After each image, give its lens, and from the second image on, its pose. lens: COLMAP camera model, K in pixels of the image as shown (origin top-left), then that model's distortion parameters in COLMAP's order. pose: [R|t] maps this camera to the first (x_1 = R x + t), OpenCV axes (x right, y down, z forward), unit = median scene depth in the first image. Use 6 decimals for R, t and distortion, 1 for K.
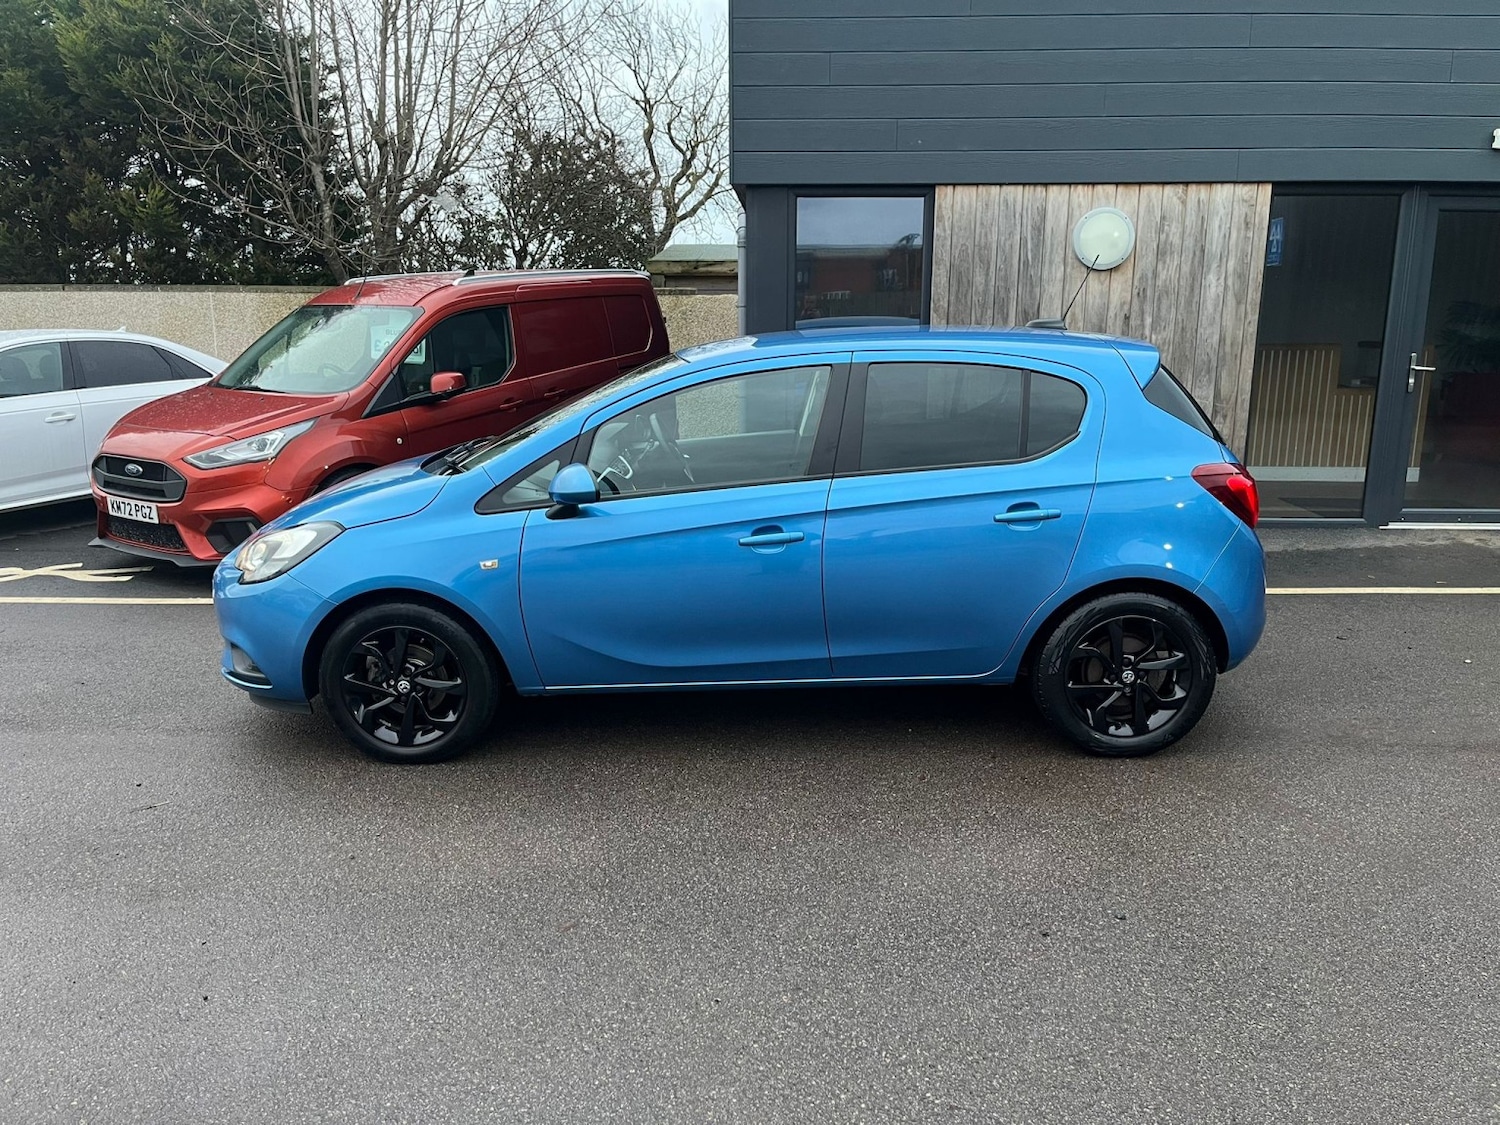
lens RADIAL K [[1134.9, 0, 758.1], [0, 1134.9, 553.9], [0, 0, 1]] dist [0.071159, -0.093042]
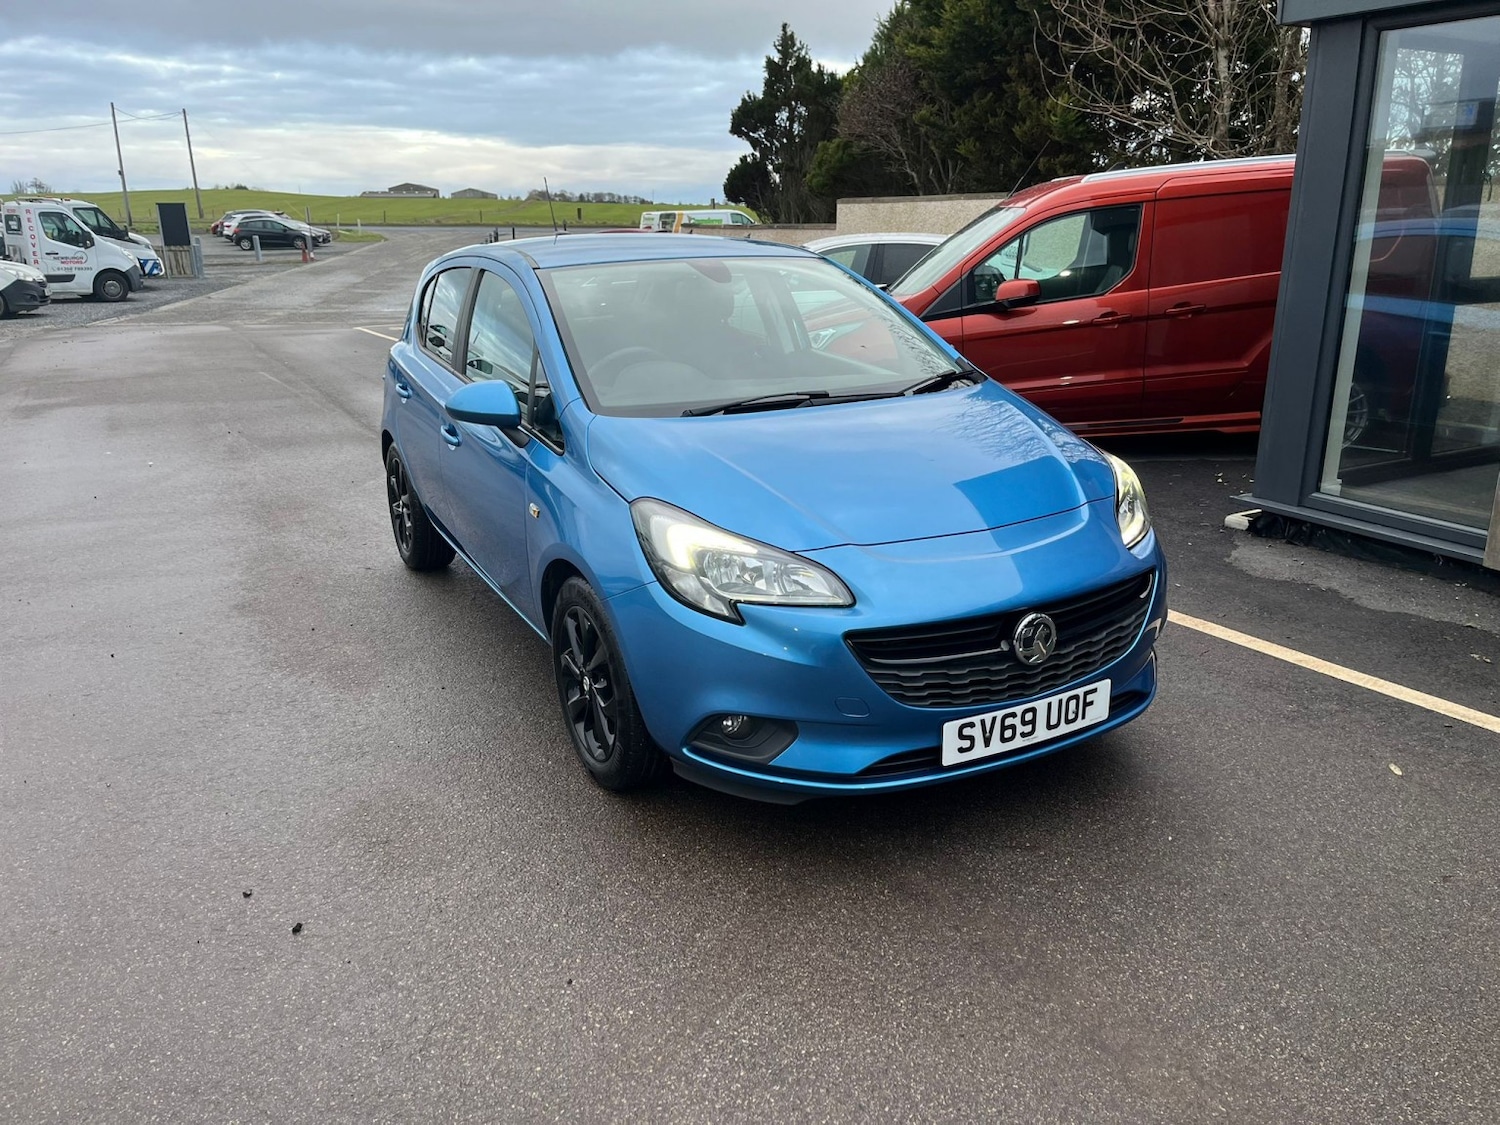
lens RADIAL K [[1134.9, 0, 747.3], [0, 1134.9, 556.5], [0, 0, 1]] dist [0.071159, -0.093042]
pose [[0.493170, 0.240580, -0.836005, 0.497056], [-0.170679, 0.969081, 0.178190, -0.072723], [0.853025, 0.054811, 0.518983, 0.360500]]
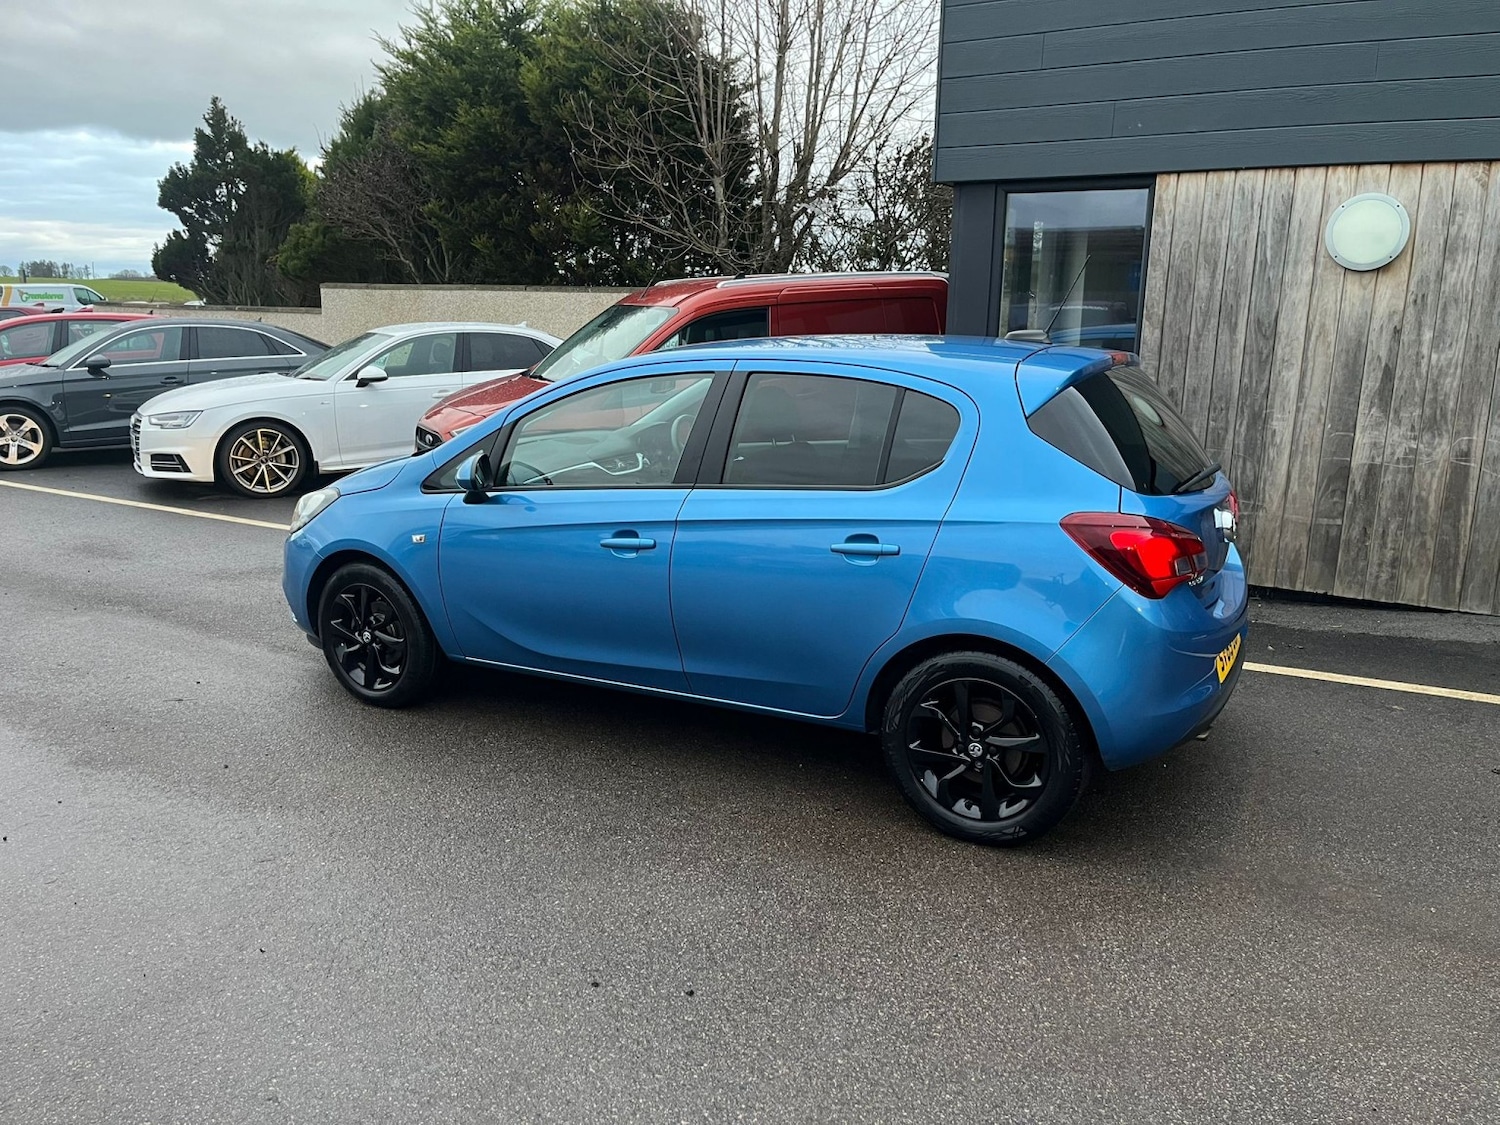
lens RADIAL K [[1134.9, 0, 752.4], [0, 1134.9, 555.3], [0, 0, 1]] dist [0.071159, -0.093042]
pose [[0.878679, 0.114500, -0.463479, 0.322810], [-0.114117, 0.993045, 0.028979, -0.025013], [0.463574, 0.027428, 0.885634, 0.093468]]
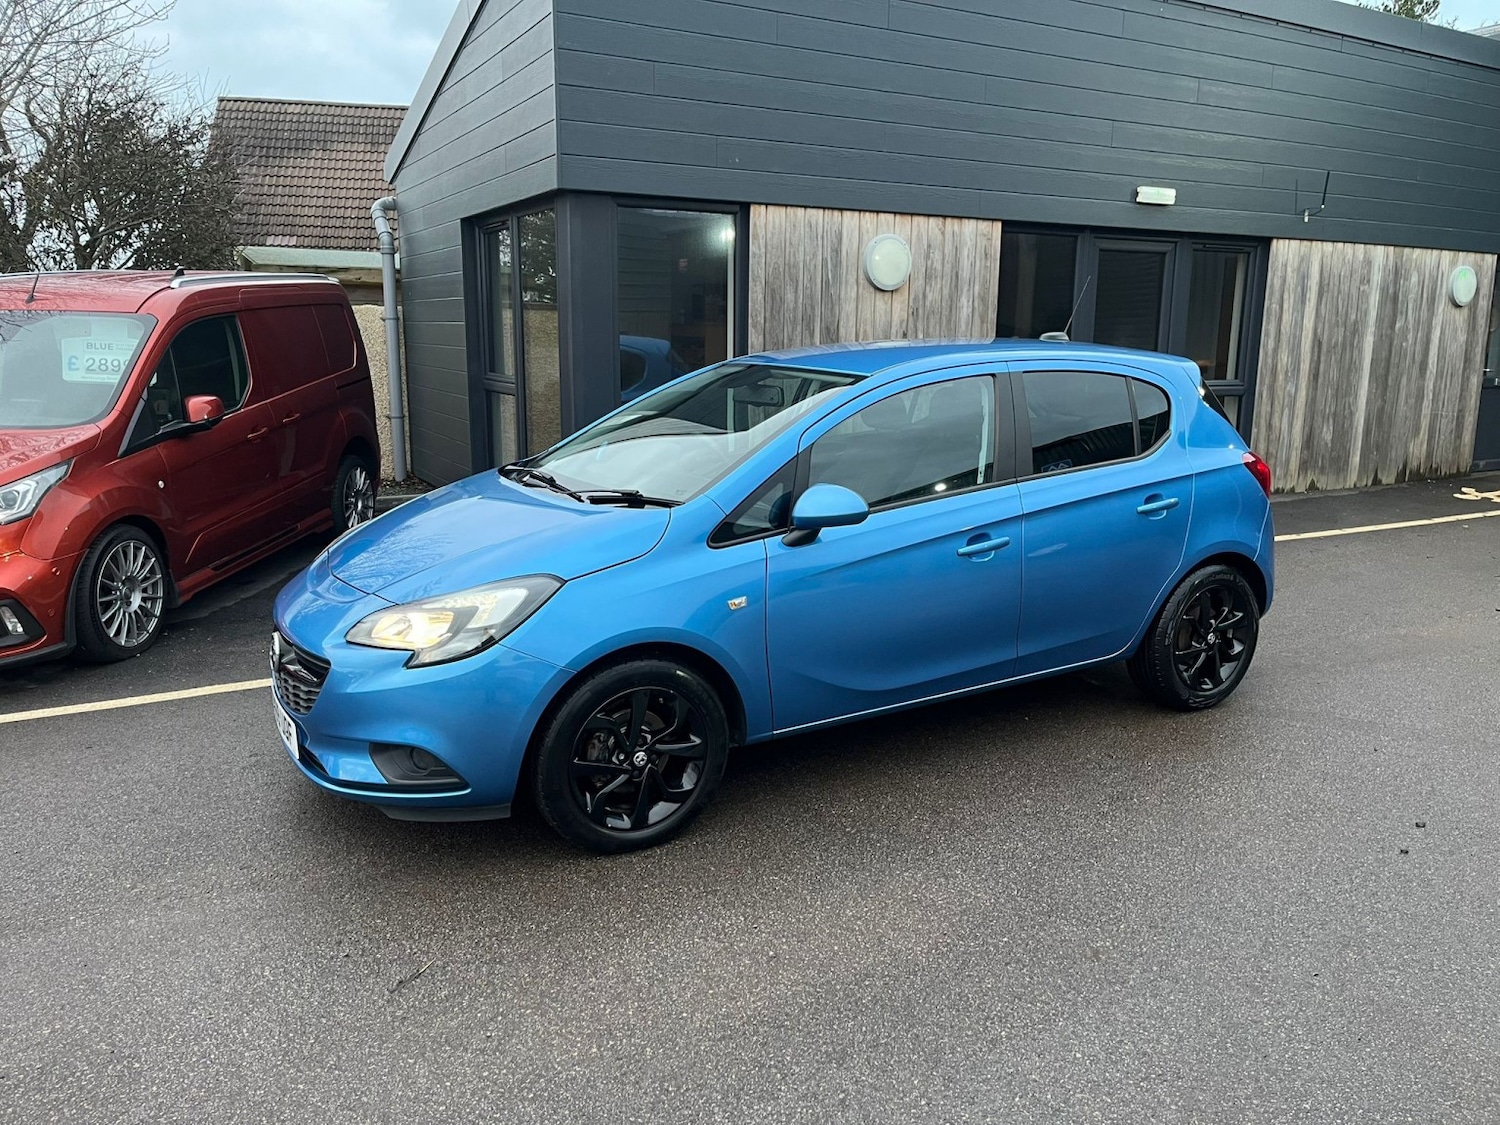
lens RADIAL K [[1134.9, 0, 760.7], [0, 1134.9, 550.6], [0, 0, 1]] dist [0.071159, -0.093042]
pose [[0.862397, -0.089753, 0.498213, -0.373011], [0.099143, 0.995044, 0.007644, -0.020784], [-0.496430, 0.042802, 0.867021, 0.124432]]
